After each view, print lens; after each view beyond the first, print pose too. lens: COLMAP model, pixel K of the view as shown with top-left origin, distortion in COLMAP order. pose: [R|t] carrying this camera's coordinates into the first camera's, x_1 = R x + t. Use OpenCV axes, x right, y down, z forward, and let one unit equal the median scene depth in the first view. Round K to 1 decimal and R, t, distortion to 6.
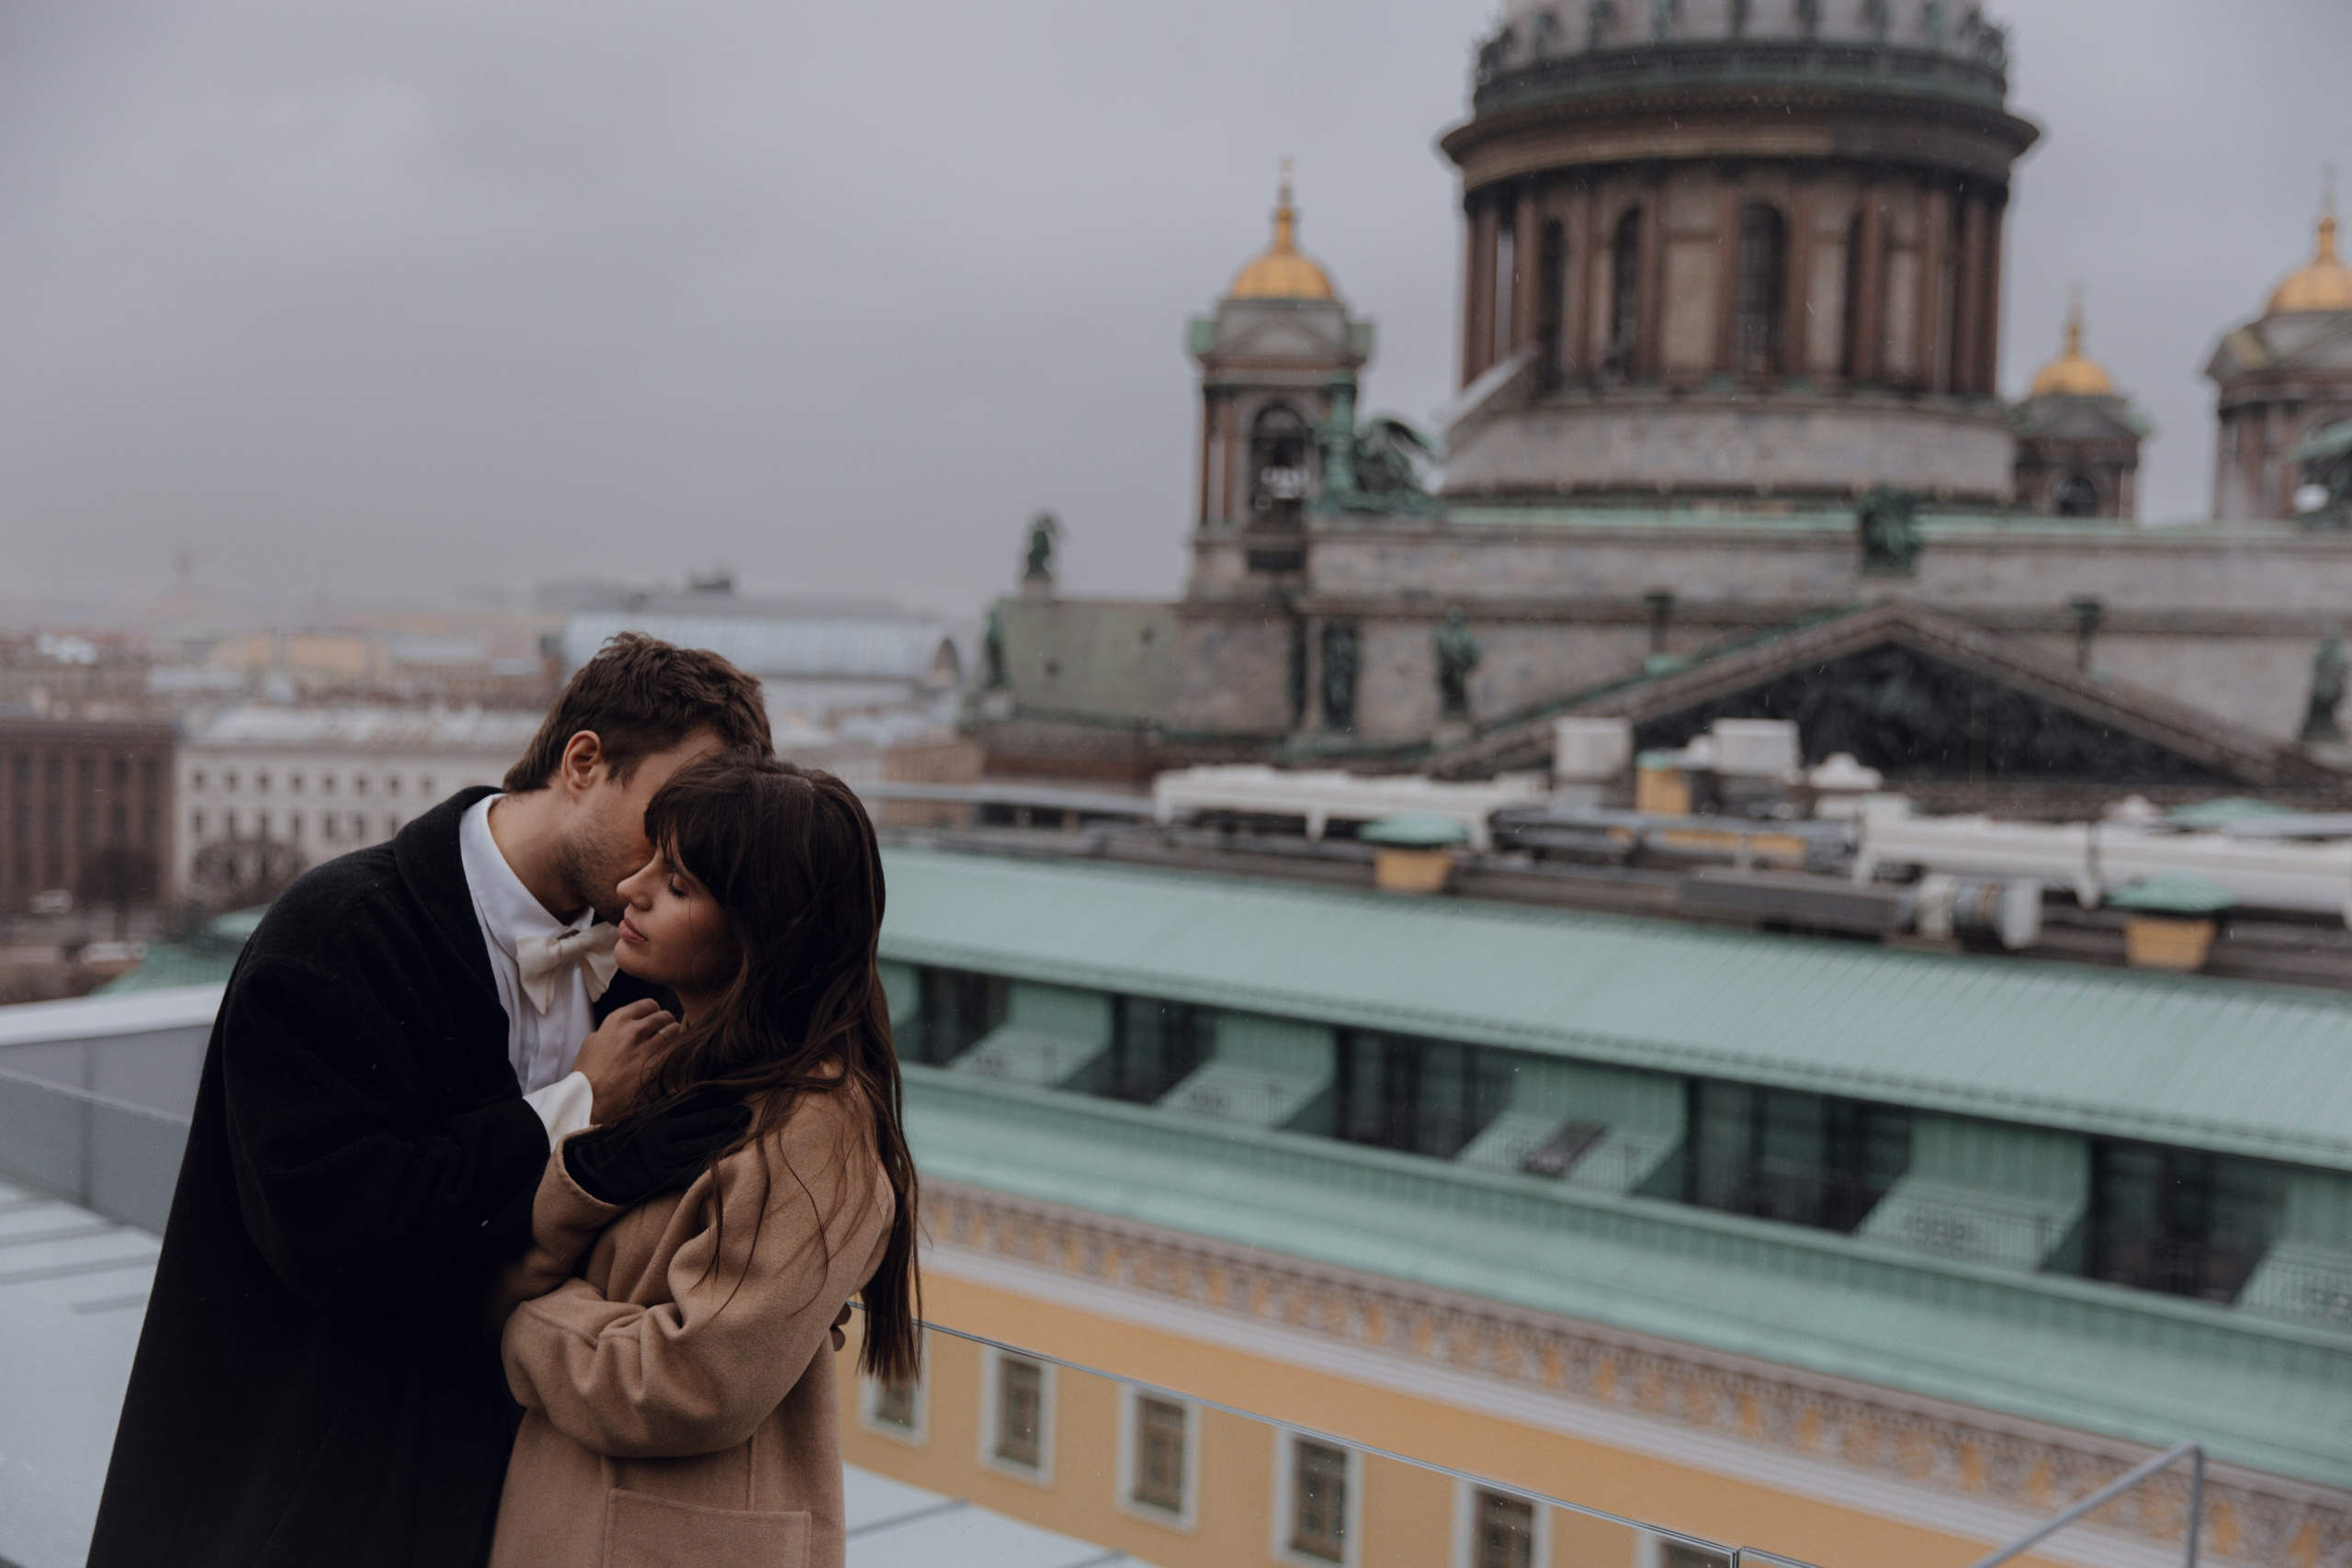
lens RADIAL K [[2774.5, 0, 1164.3], [0, 2774.5, 808.4], [0, 0, 1]] dist [0.084034, 0.000000]
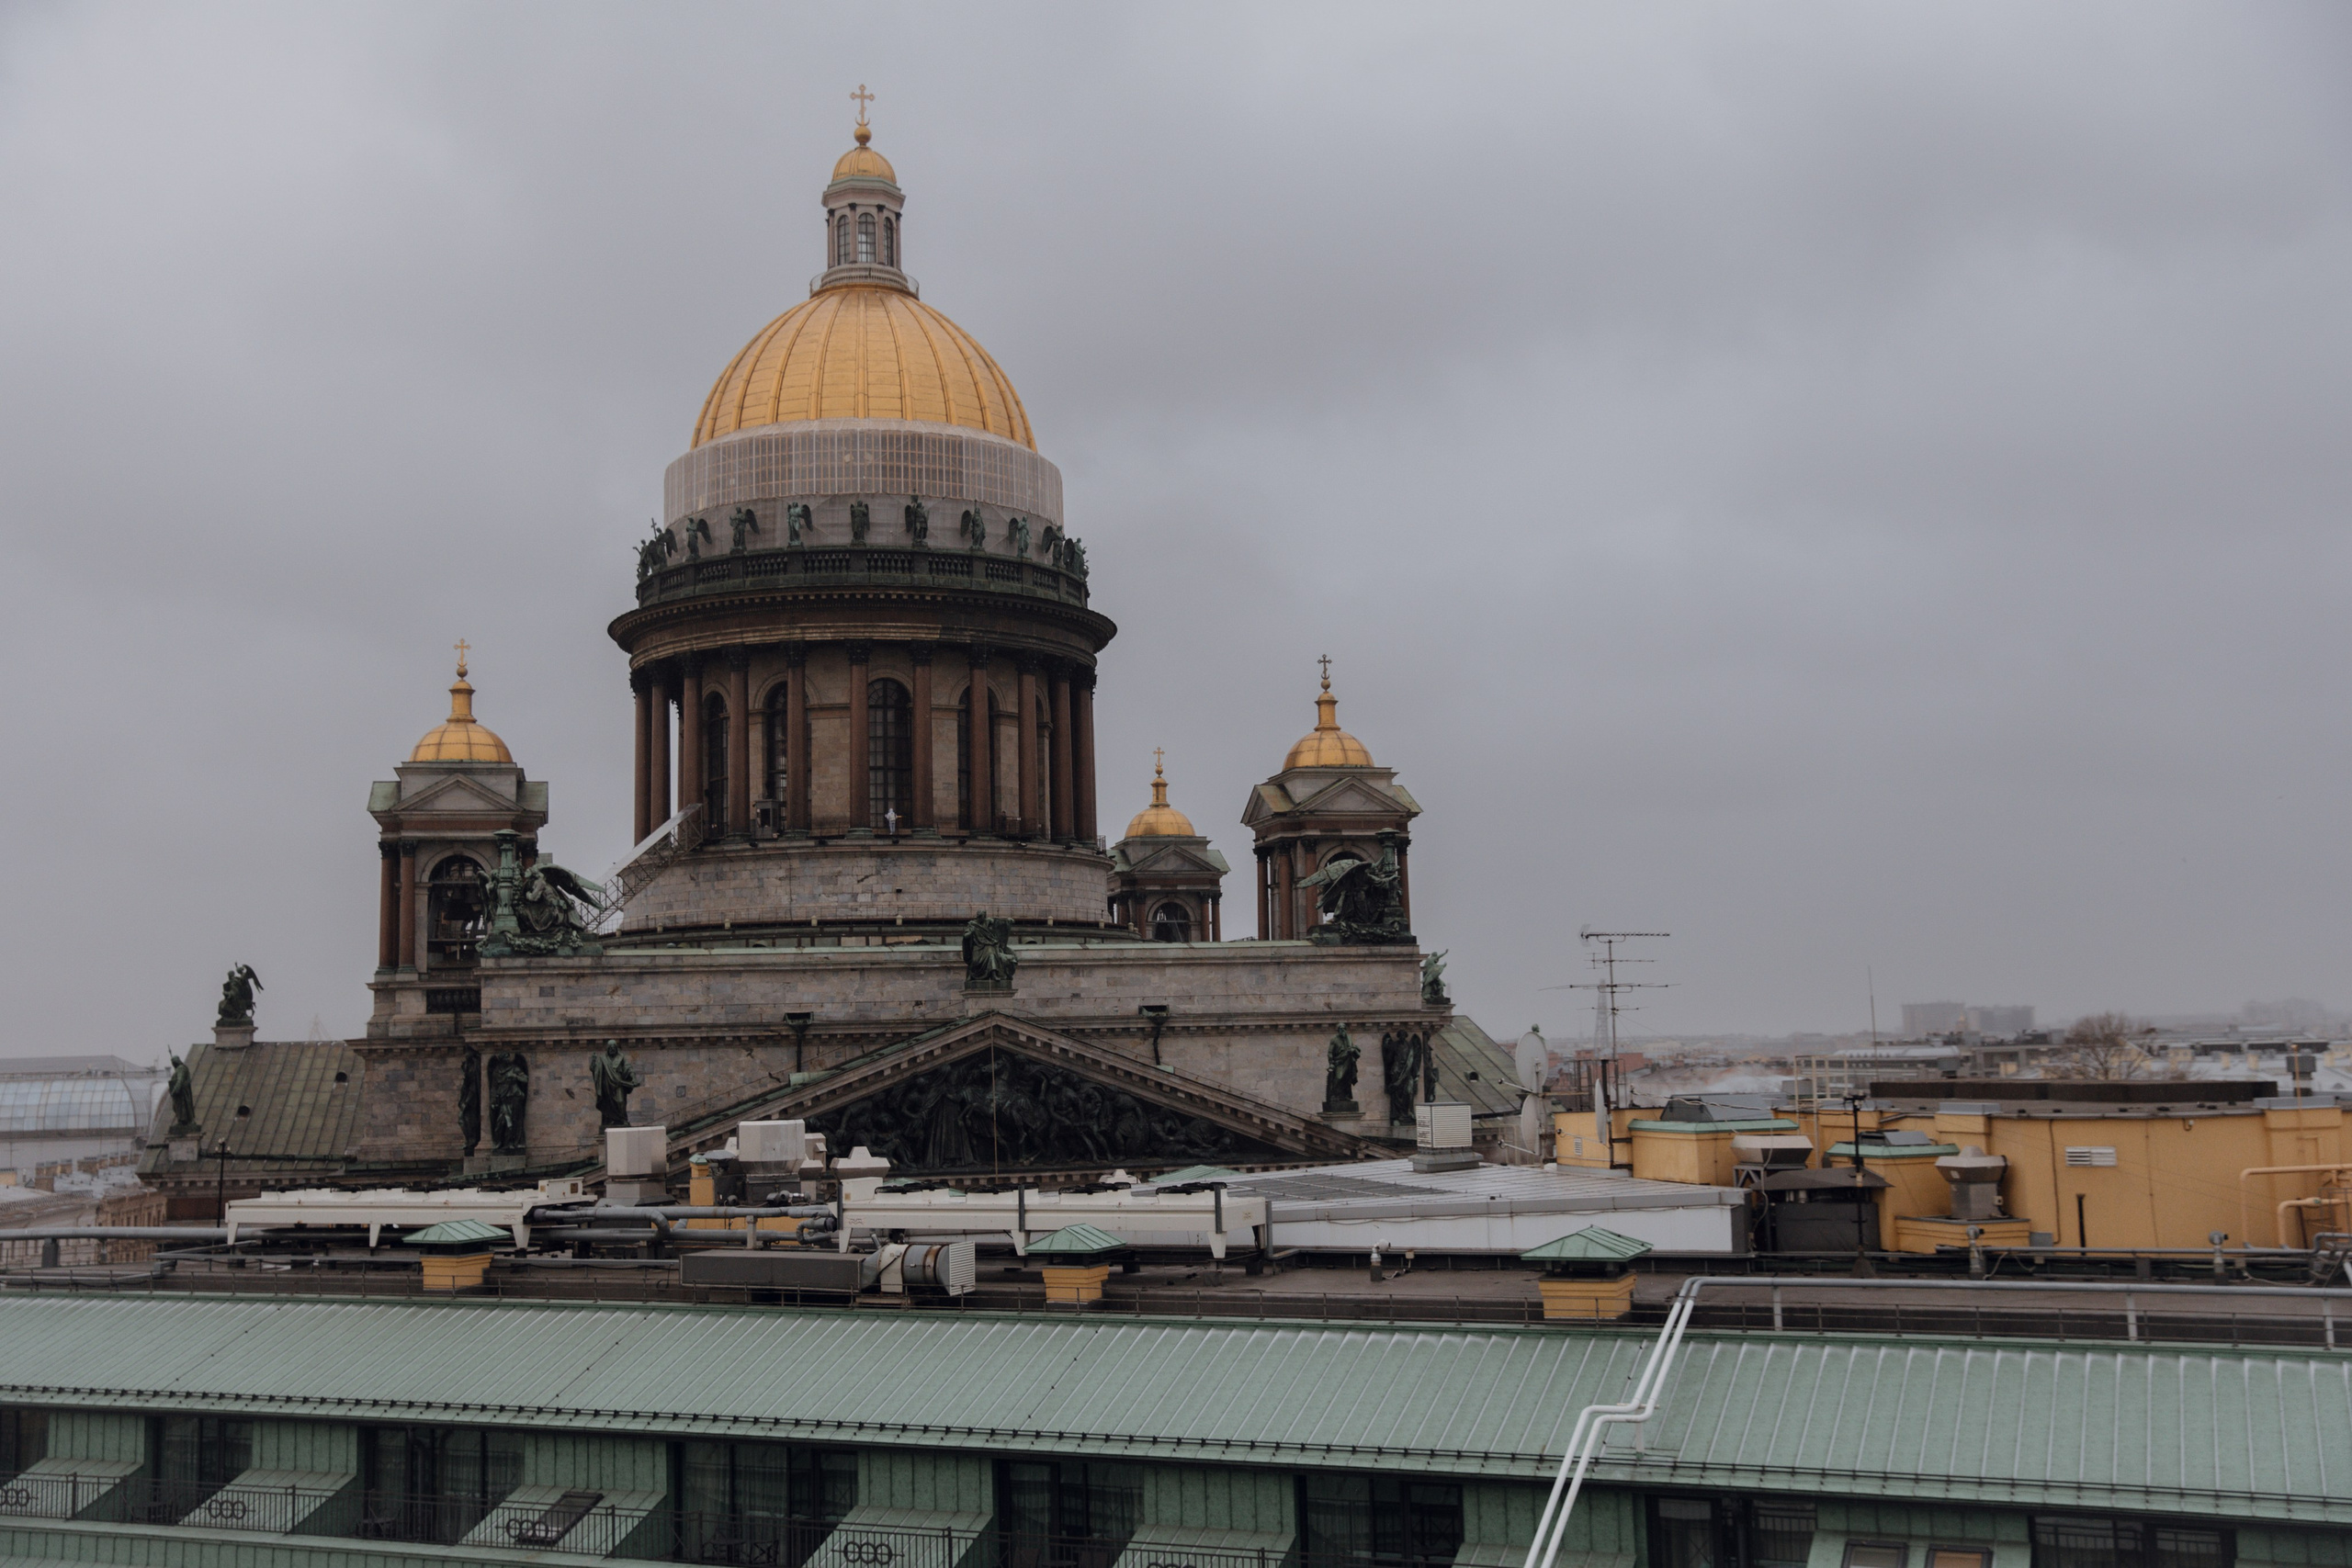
lens RADIAL K [[2491.1, 0, 1346.7], [0, 2491.1, 785.7], [0, 0, 1]] dist [0.012838, 0.000000]
pose [[0.957312, -0.014088, 0.288712, 0.096996], [0.064780, 0.983862, -0.166791, 0.014095], [-0.281703, 0.178374, 0.942776, -0.034749]]
